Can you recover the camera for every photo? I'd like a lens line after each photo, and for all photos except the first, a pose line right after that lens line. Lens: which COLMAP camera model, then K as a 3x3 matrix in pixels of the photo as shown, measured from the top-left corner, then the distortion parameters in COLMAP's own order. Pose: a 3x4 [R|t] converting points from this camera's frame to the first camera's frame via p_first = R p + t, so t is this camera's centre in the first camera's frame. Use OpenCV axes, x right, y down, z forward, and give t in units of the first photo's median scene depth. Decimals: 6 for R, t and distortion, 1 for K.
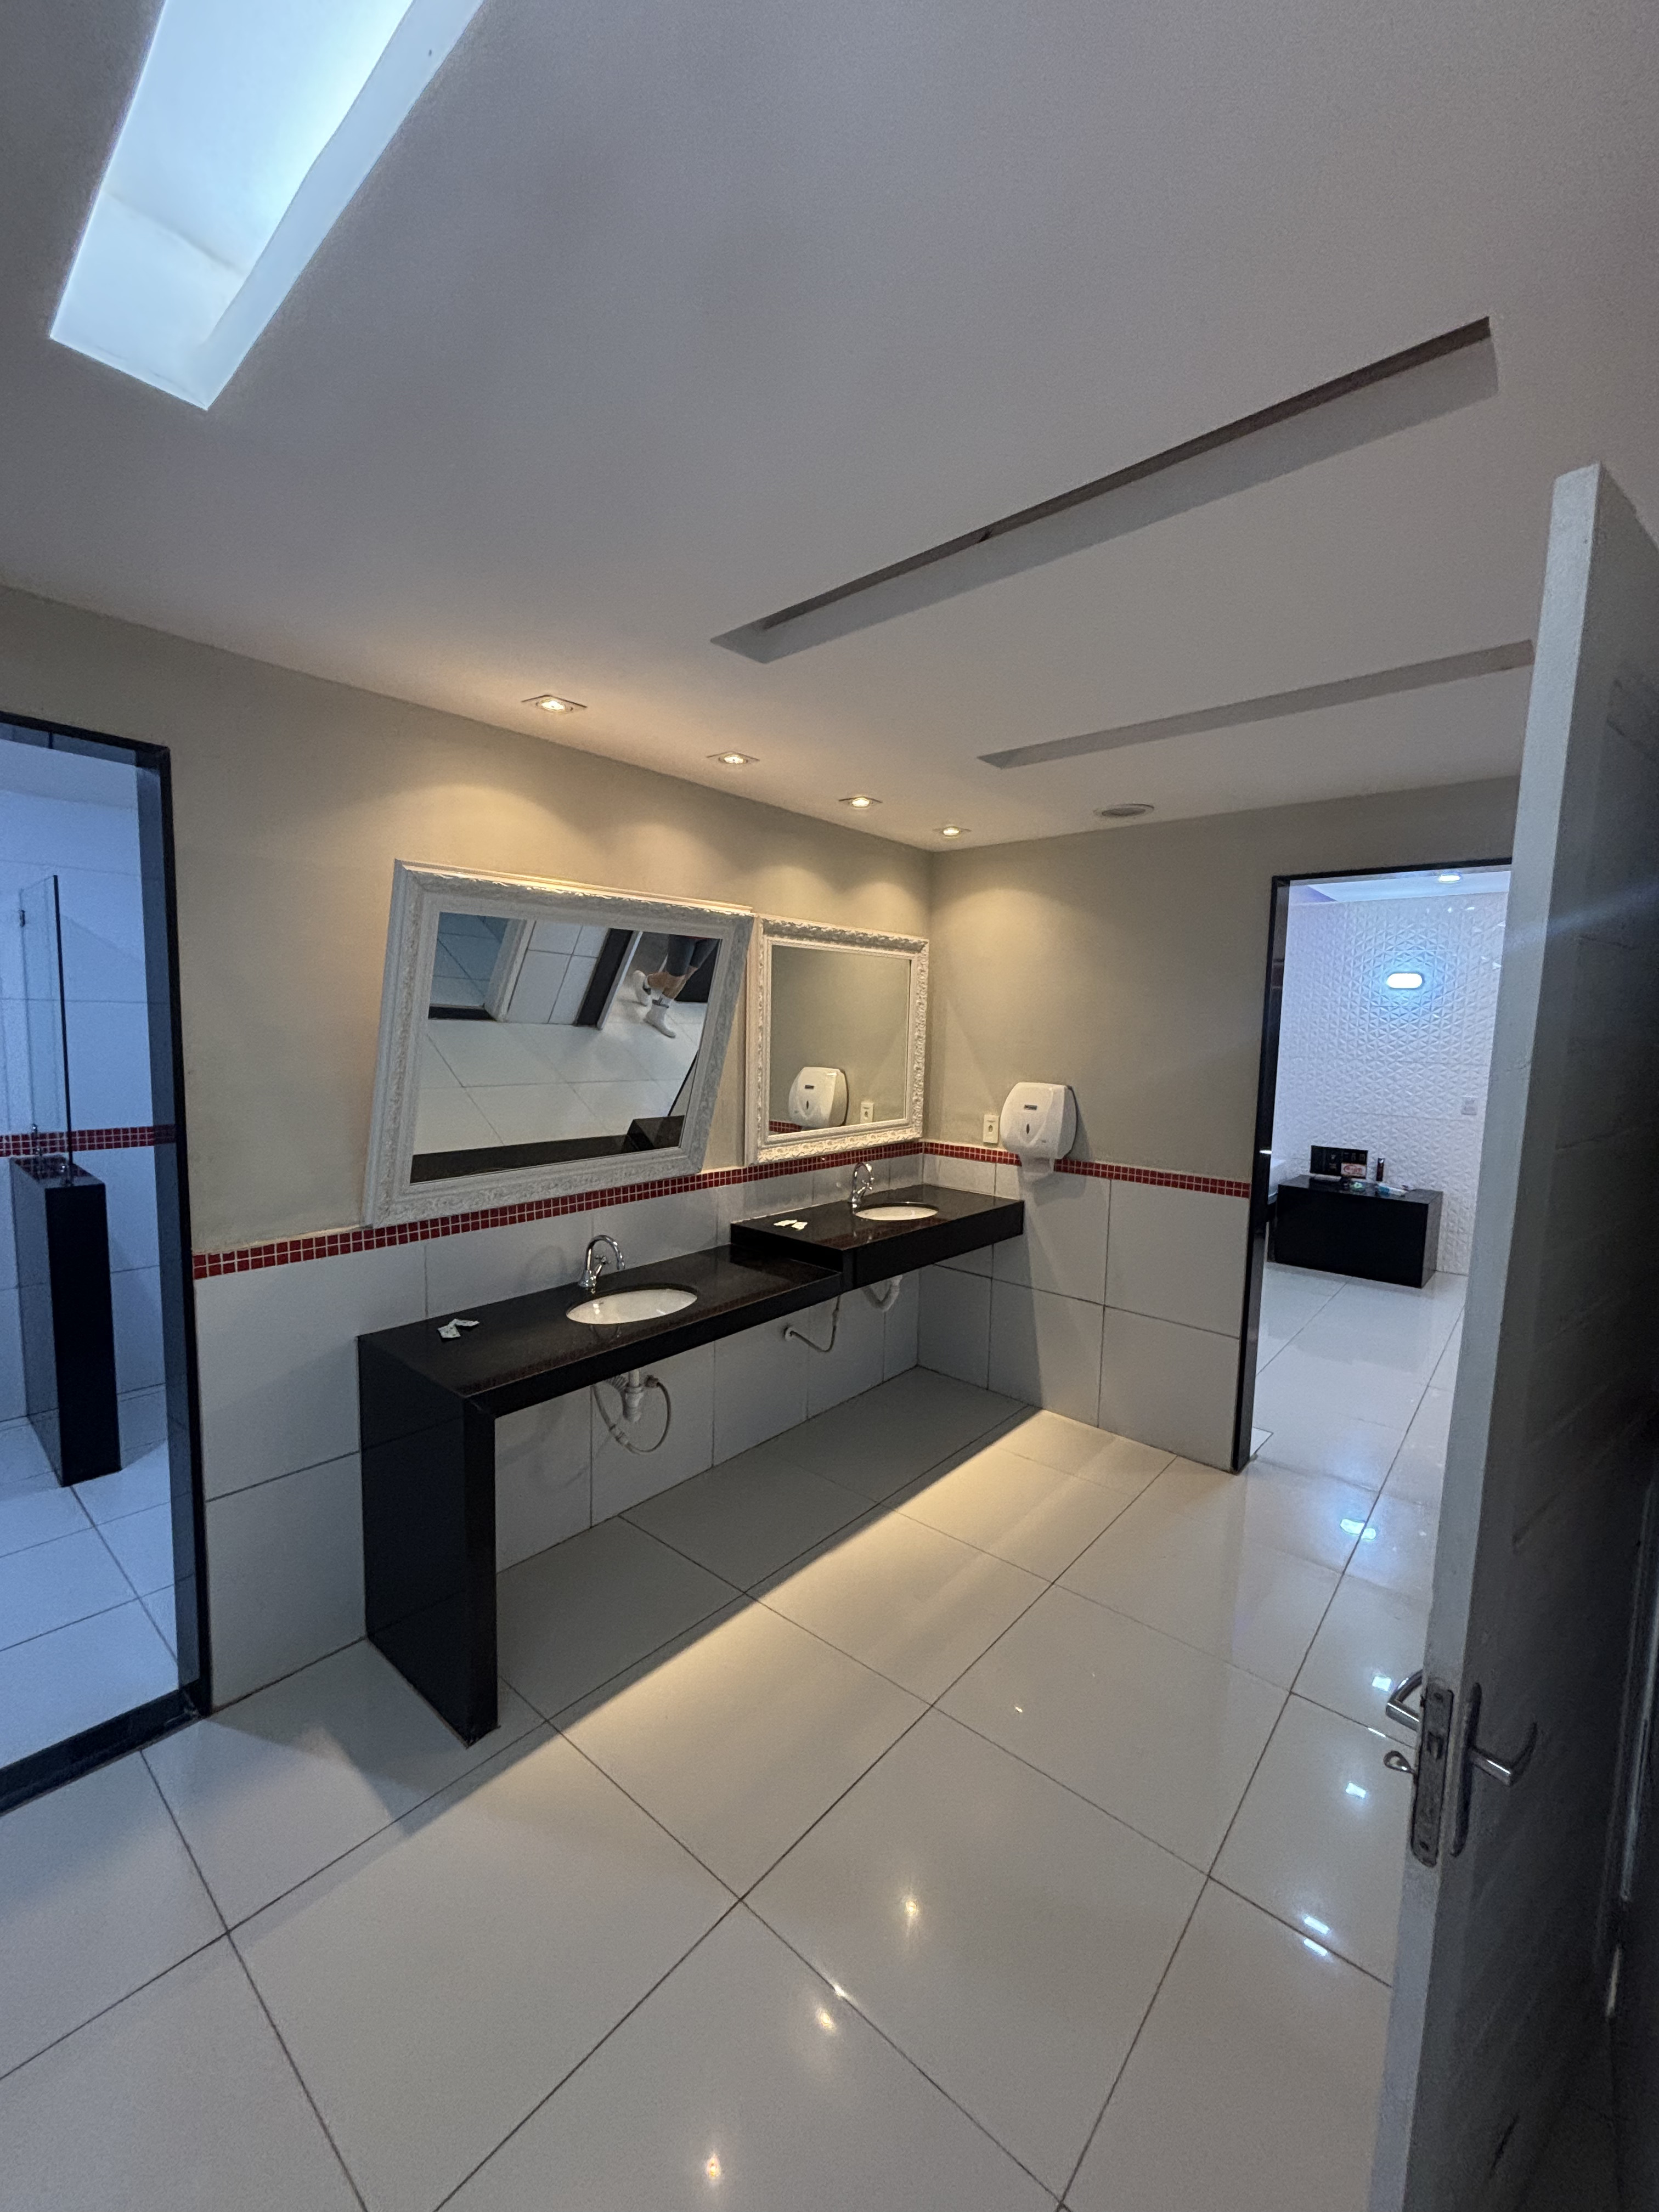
lens RADIAL K [[886.2, 0, 819.5], [0, 886.2, 1097.6], [0, 0, 1]] dist [-0.002019, 0.000119]
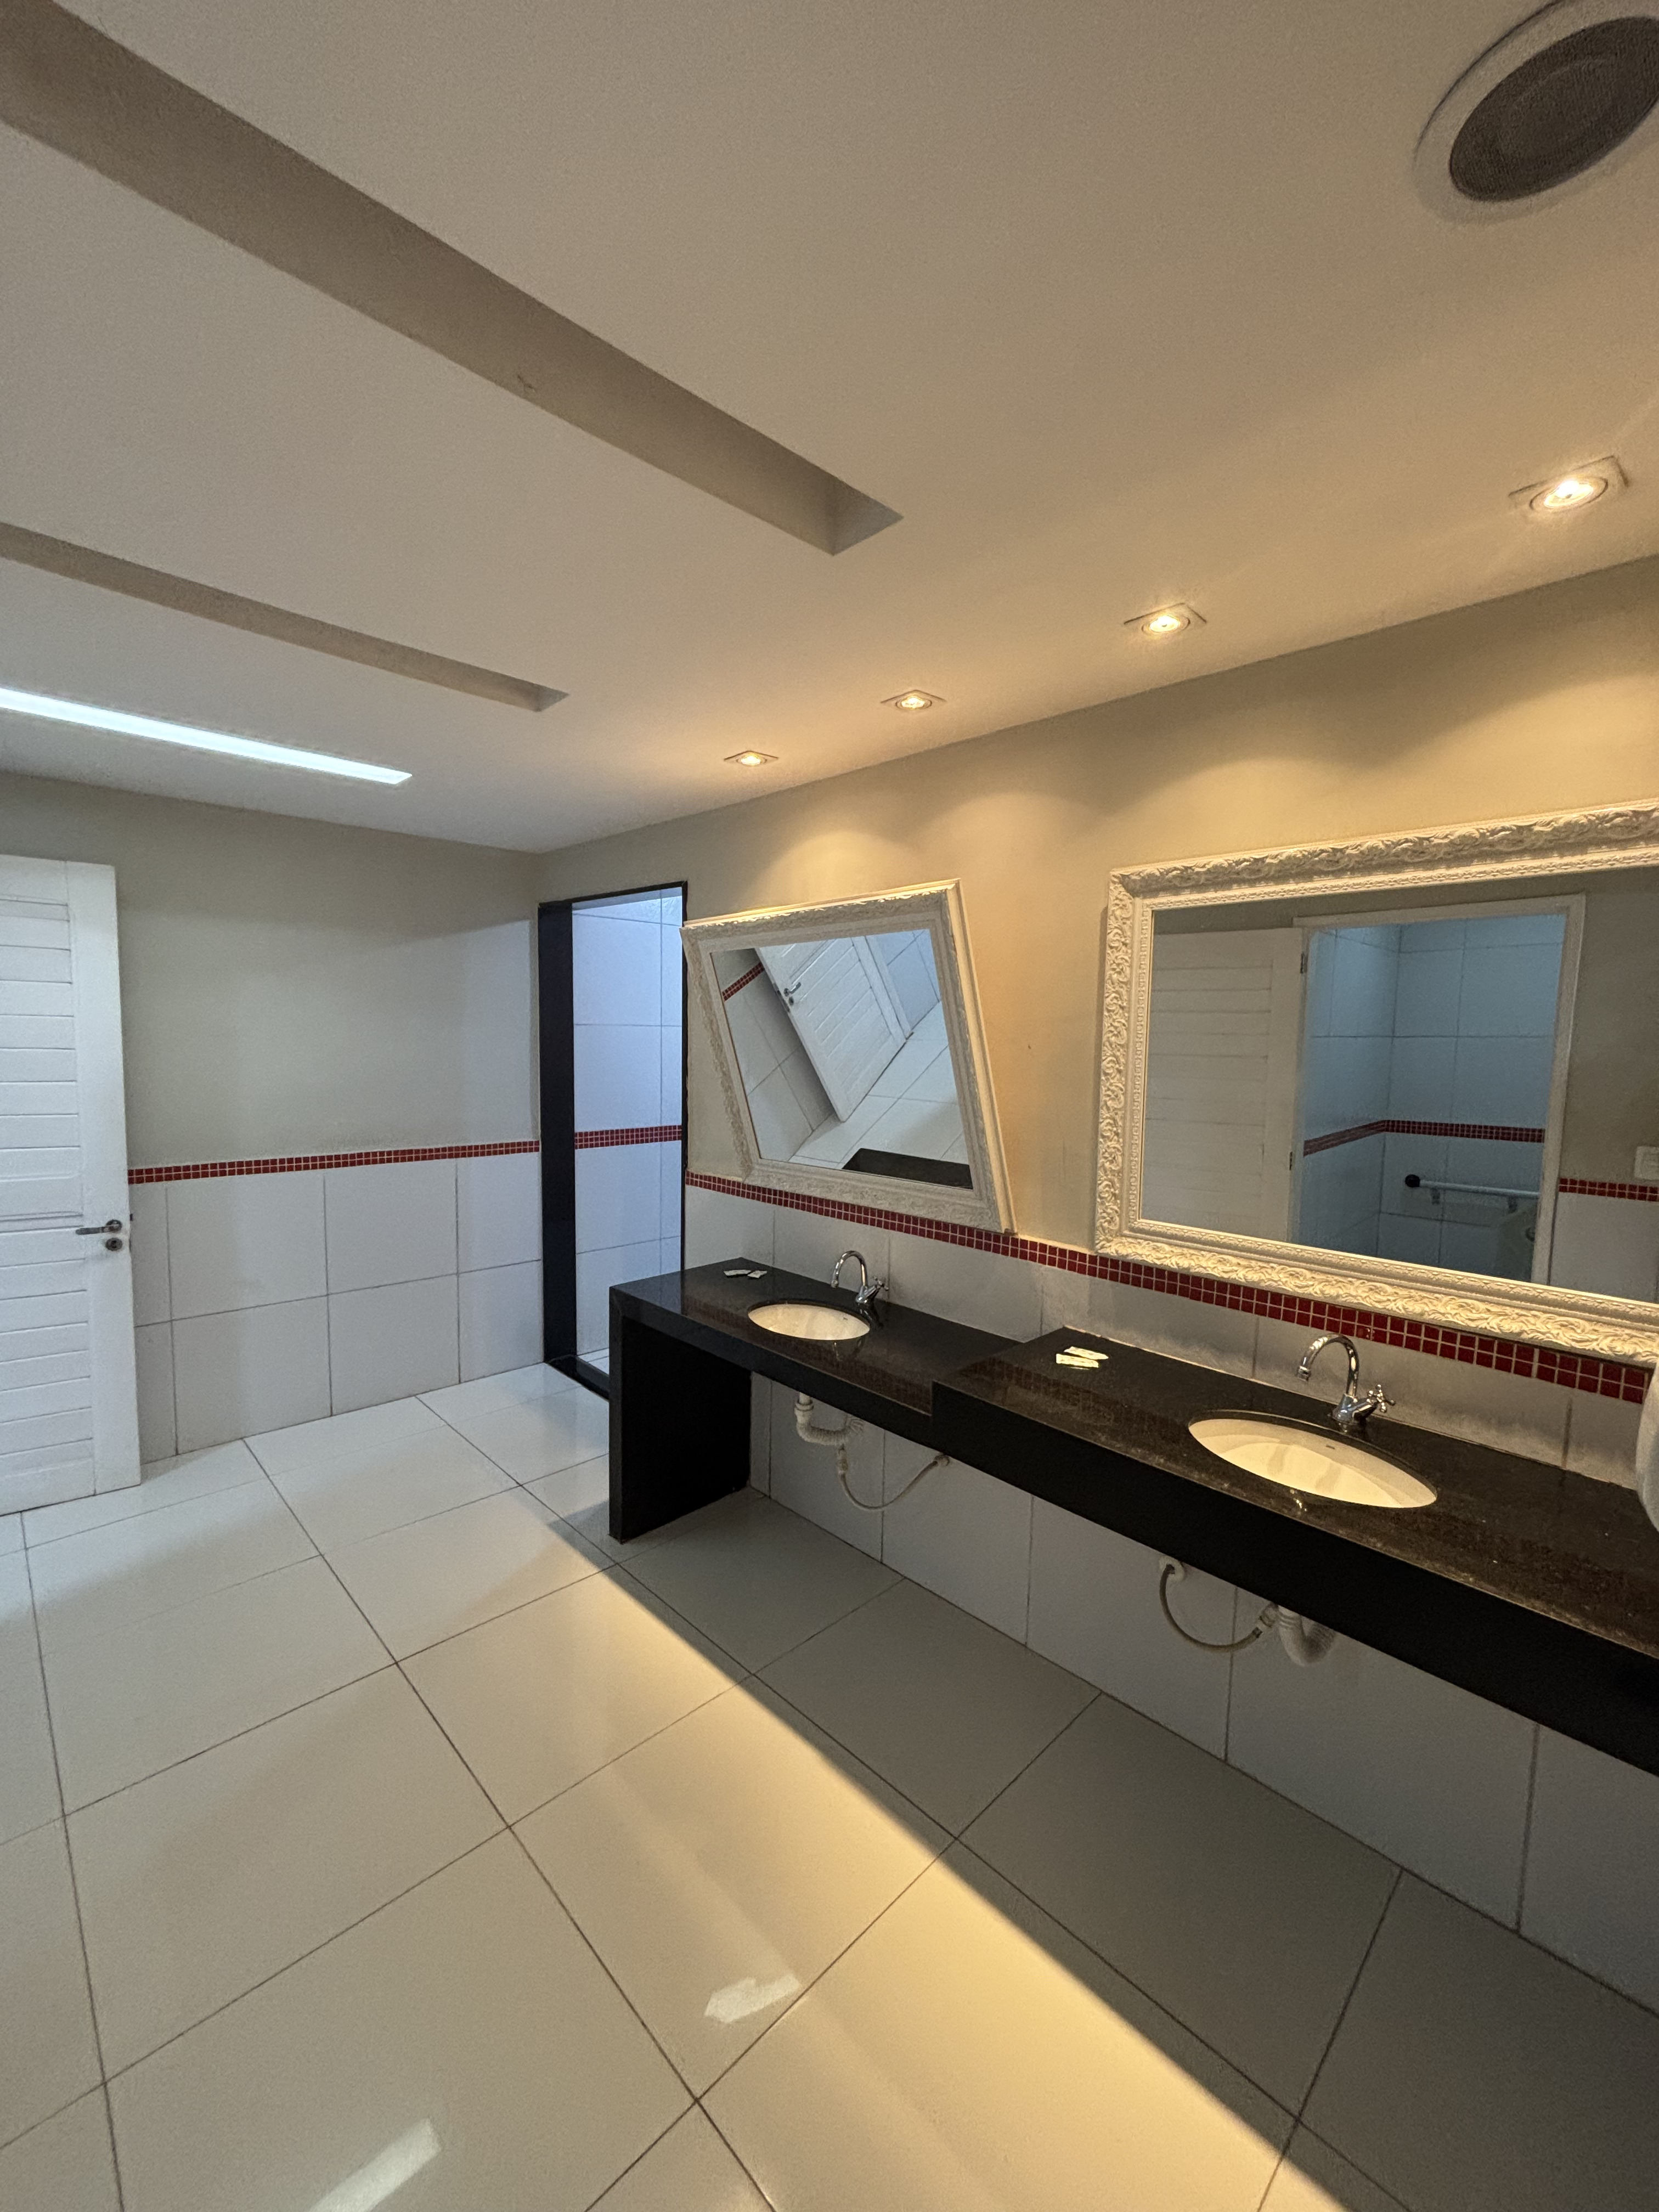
lens RADIAL K [[886.2, 0, 819.5], [0, 886.2, 1097.6], [0, 0, 1]] dist [-0.002019, 0.000119]
pose [[-0.092767, 0.044874, -0.994676, 0.696681], [-0.111137, 0.992275, 0.055131, -0.060532], [0.989466, 0.115660, -0.087064, 0.991006]]
